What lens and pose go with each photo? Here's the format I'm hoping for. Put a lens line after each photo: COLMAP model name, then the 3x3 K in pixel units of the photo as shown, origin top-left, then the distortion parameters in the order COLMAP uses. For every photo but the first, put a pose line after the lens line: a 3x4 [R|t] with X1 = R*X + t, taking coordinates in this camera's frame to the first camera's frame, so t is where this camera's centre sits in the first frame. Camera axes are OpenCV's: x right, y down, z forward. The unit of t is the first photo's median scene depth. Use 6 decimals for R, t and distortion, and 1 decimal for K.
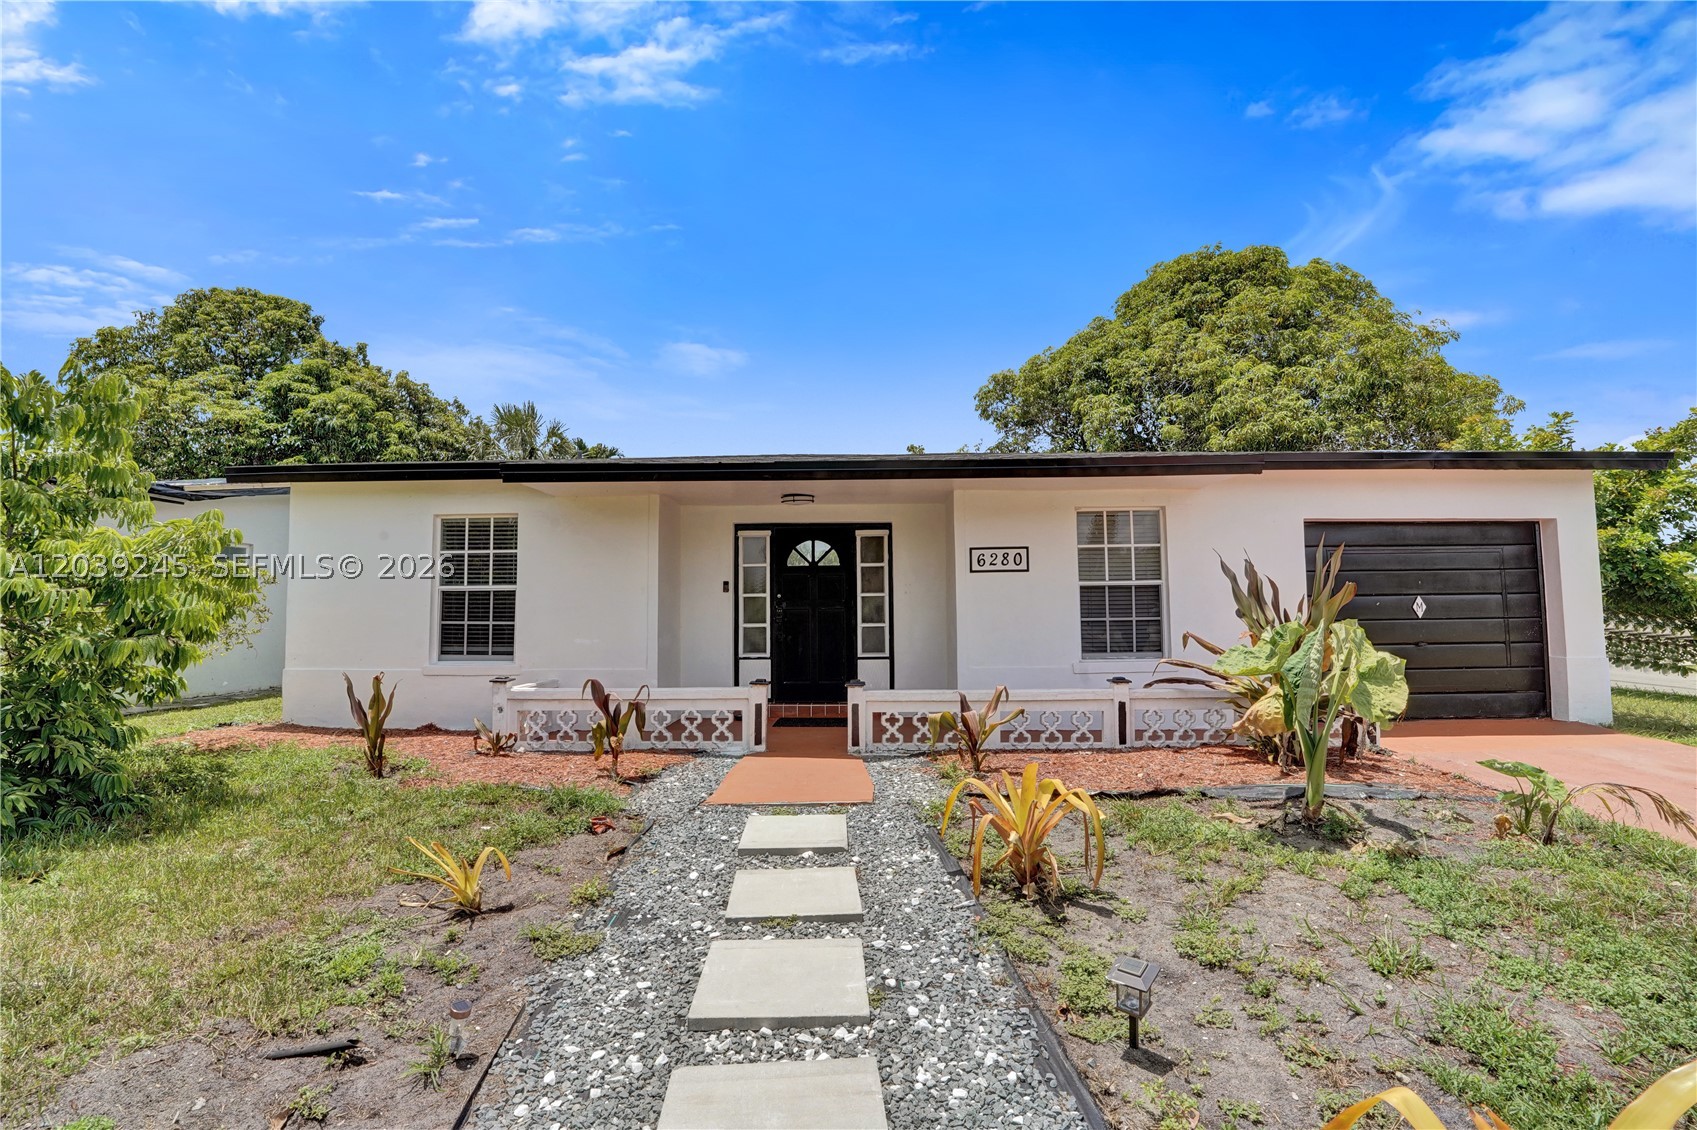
lens RADIAL K [[782.1, 0, 848.5], [0, 782.1, 565.0], [0, 0, 1]] dist [-0.056029, 0.019571]
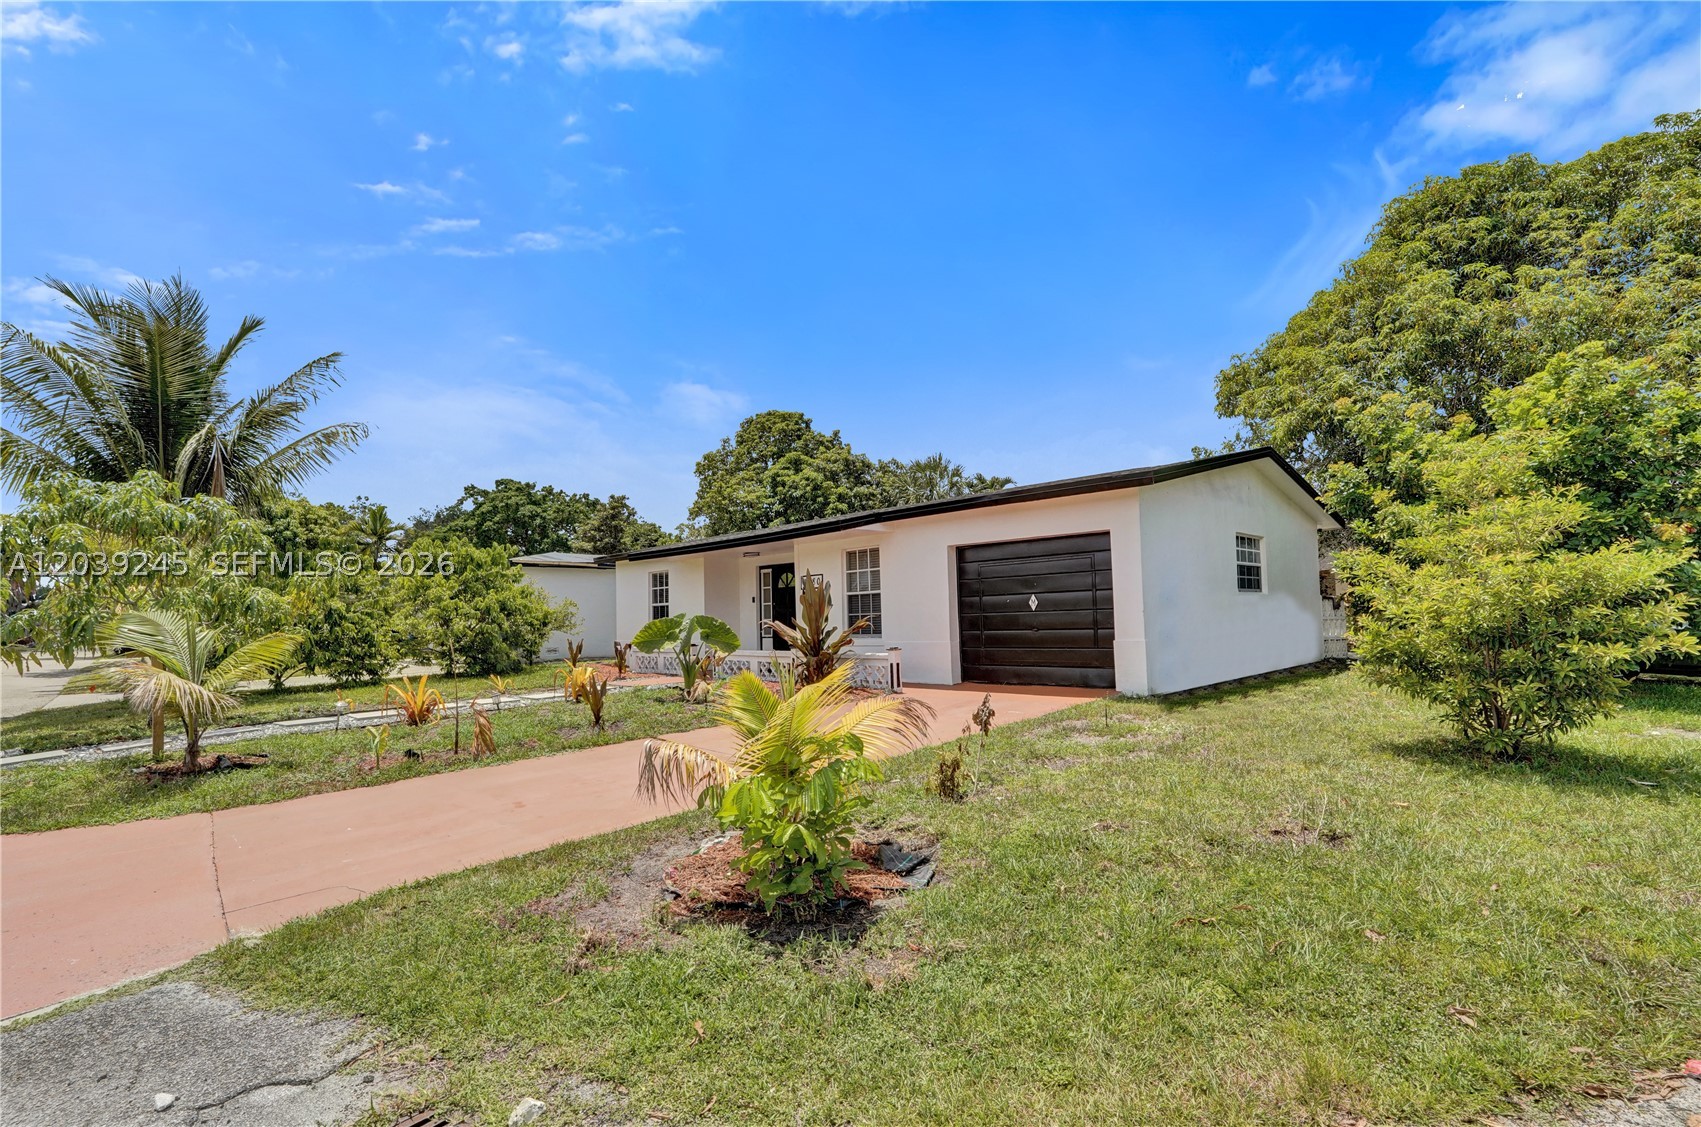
lens RADIAL K [[811.4, 0, 850.3], [0, 811.4, 583.8], [0, 0, 1]] dist [-0.066613, 0.021983]
pose [[0.703695, -0.040617, -0.709340, 1.519154], [0.058351, 0.998296, 0.000724, 0.001082], [0.708102, -0.041900, 0.704866, -0.234761]]
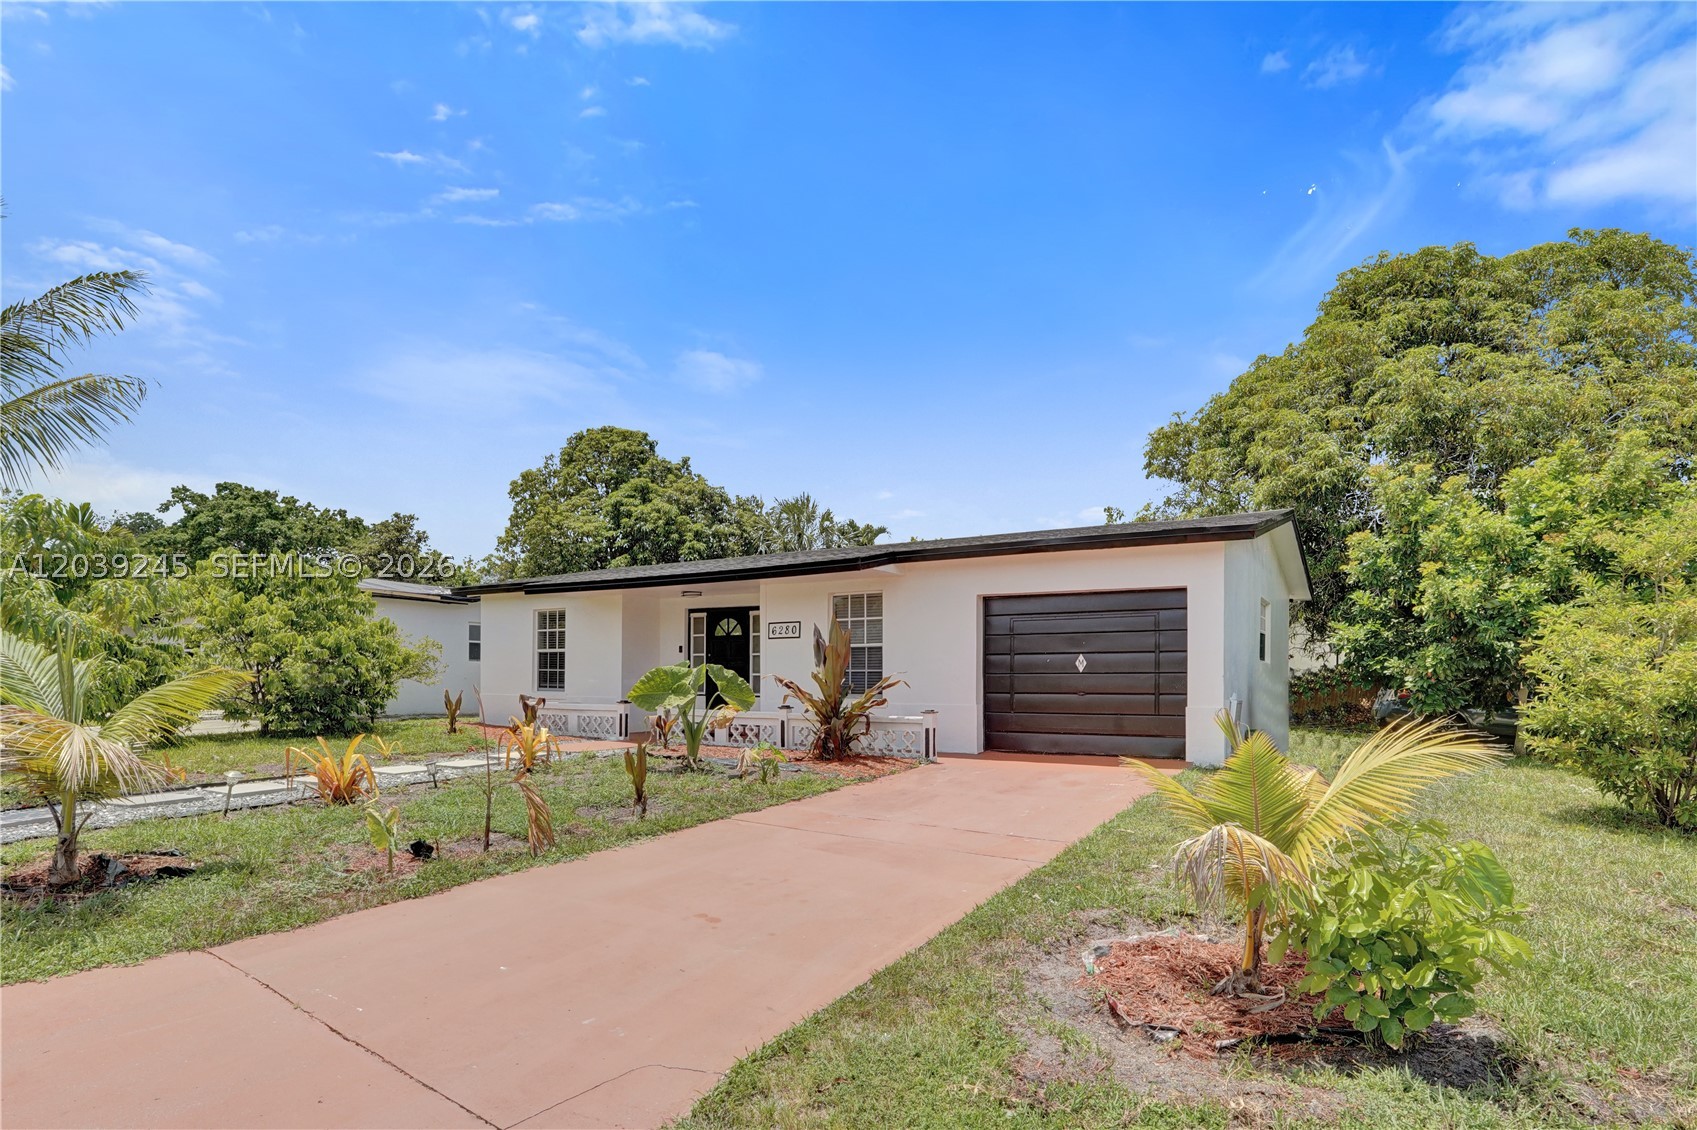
lens RADIAL K [[897.6, 0, 856.7], [0, 897.6, 665.2], [0, 0, 1]] dist [-0.038099, 0.000736]
pose [[0.859922, 0.005135, -0.510400, 1.153400], [0.015526, 0.999224, 0.036210, 0.000076], [0.510190, -0.039062, 0.859174, -0.397467]]
